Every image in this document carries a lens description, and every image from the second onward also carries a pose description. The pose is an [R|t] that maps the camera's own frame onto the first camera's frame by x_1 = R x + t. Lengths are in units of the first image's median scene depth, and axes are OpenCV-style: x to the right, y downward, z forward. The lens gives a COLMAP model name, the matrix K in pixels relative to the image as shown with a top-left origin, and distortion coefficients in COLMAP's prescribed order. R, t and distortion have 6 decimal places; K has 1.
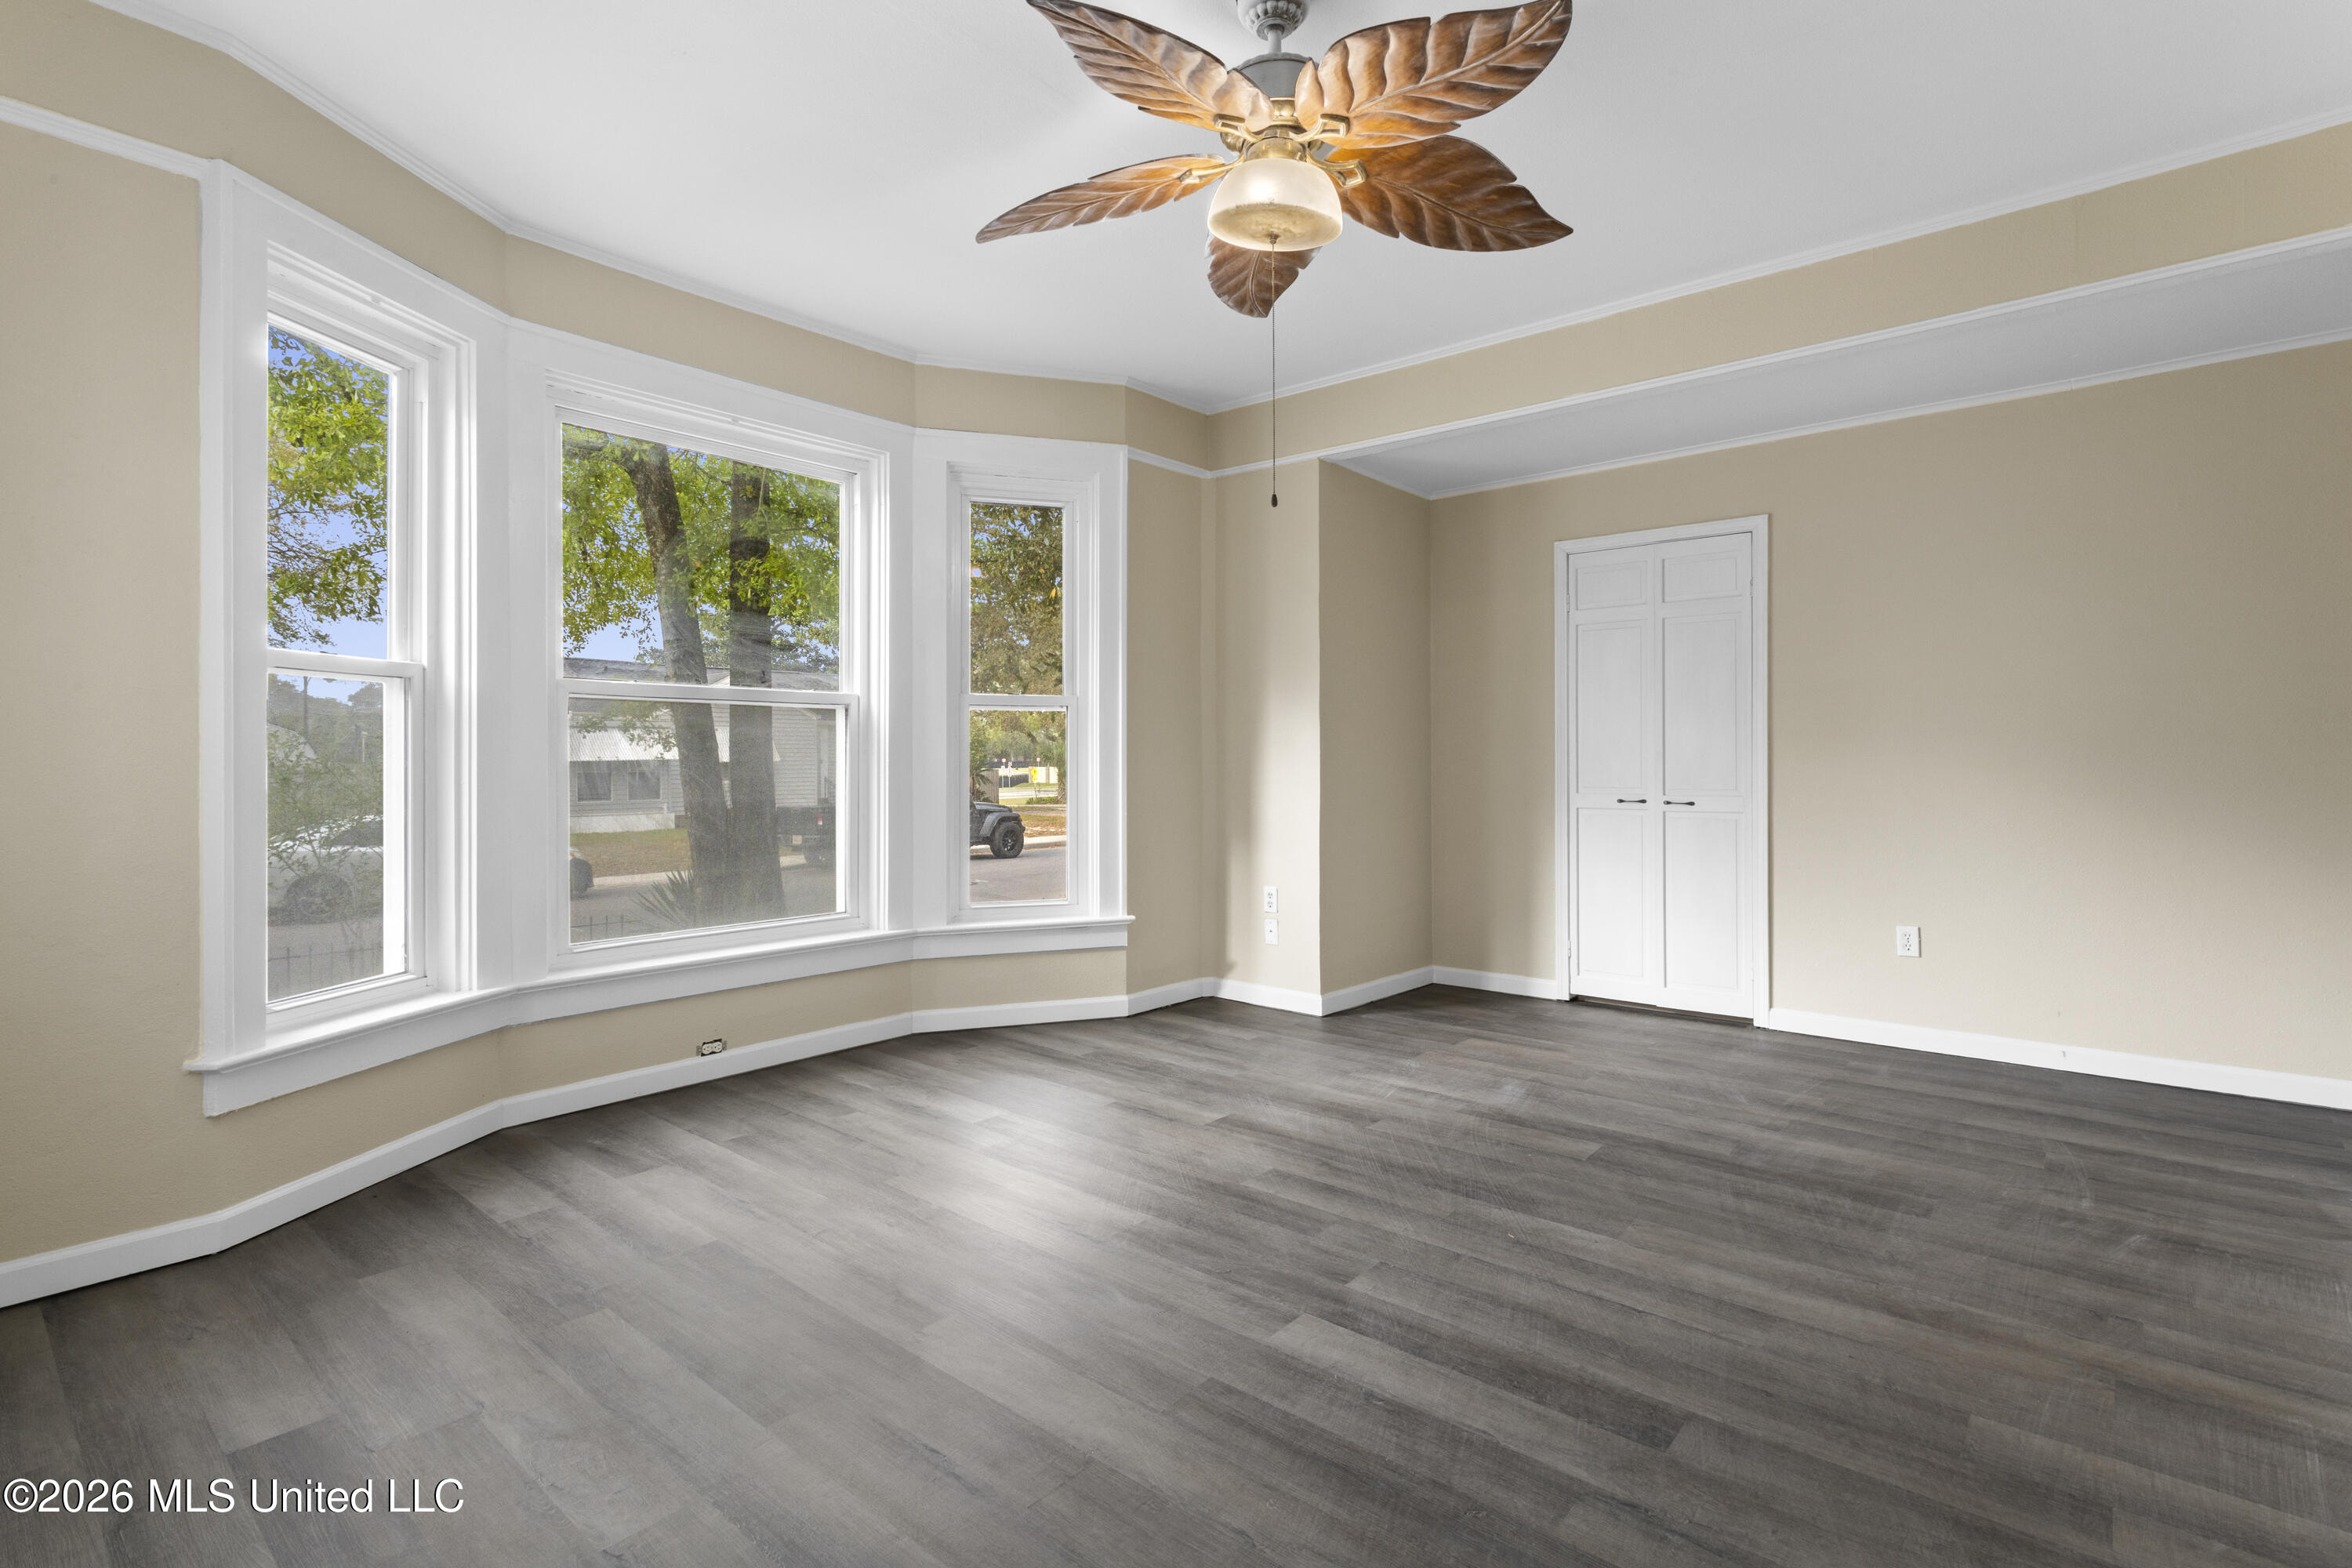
lens RADIAL K [[1107.5, 0, 1175.3], [0, 1107.5, 773.9], [0, 0, 1]] dist [-0.001656, 0.001492]
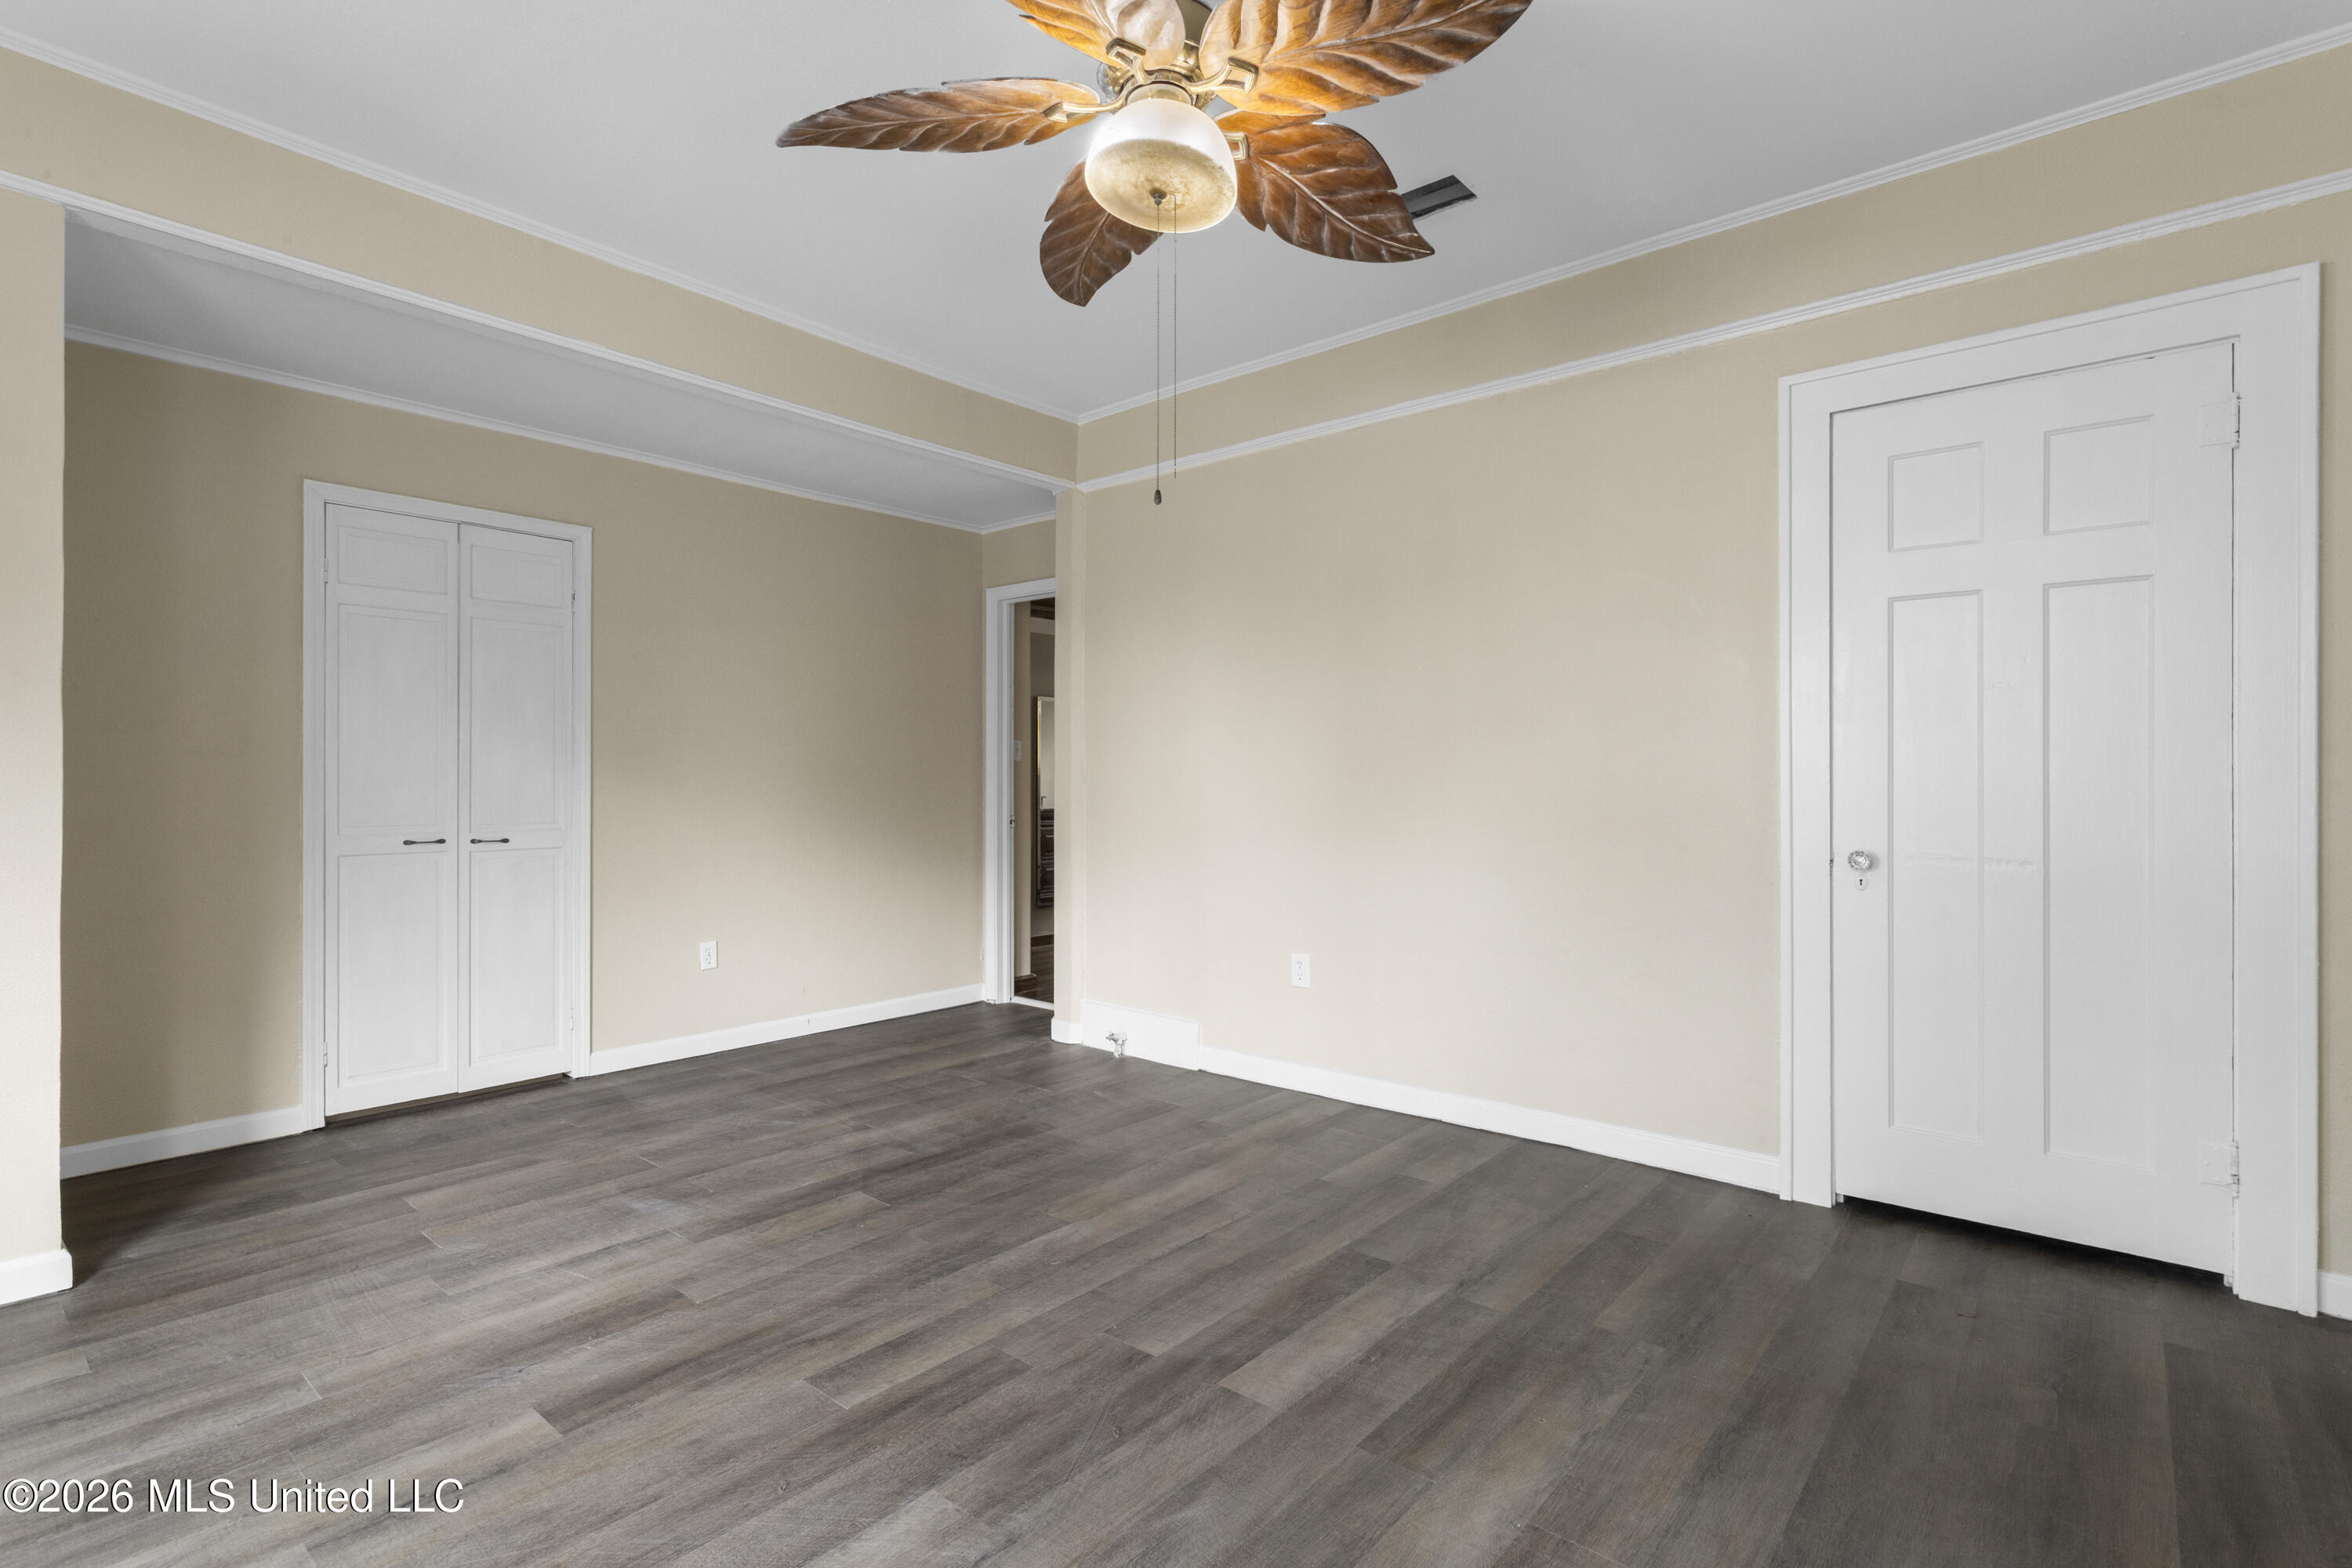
lens RADIAL K [[1107.5, 0, 1174.5], [0, 1107.5, 780.6], [0, 0, 1]] dist [-0.001656, 0.001492]
pose [[0.000463, 0.004902, 0.999988, -0.607225], [0.013017, 0.999903, -0.004908, -0.013070], [-0.999915, 0.013019, 0.000399, 0.762457]]
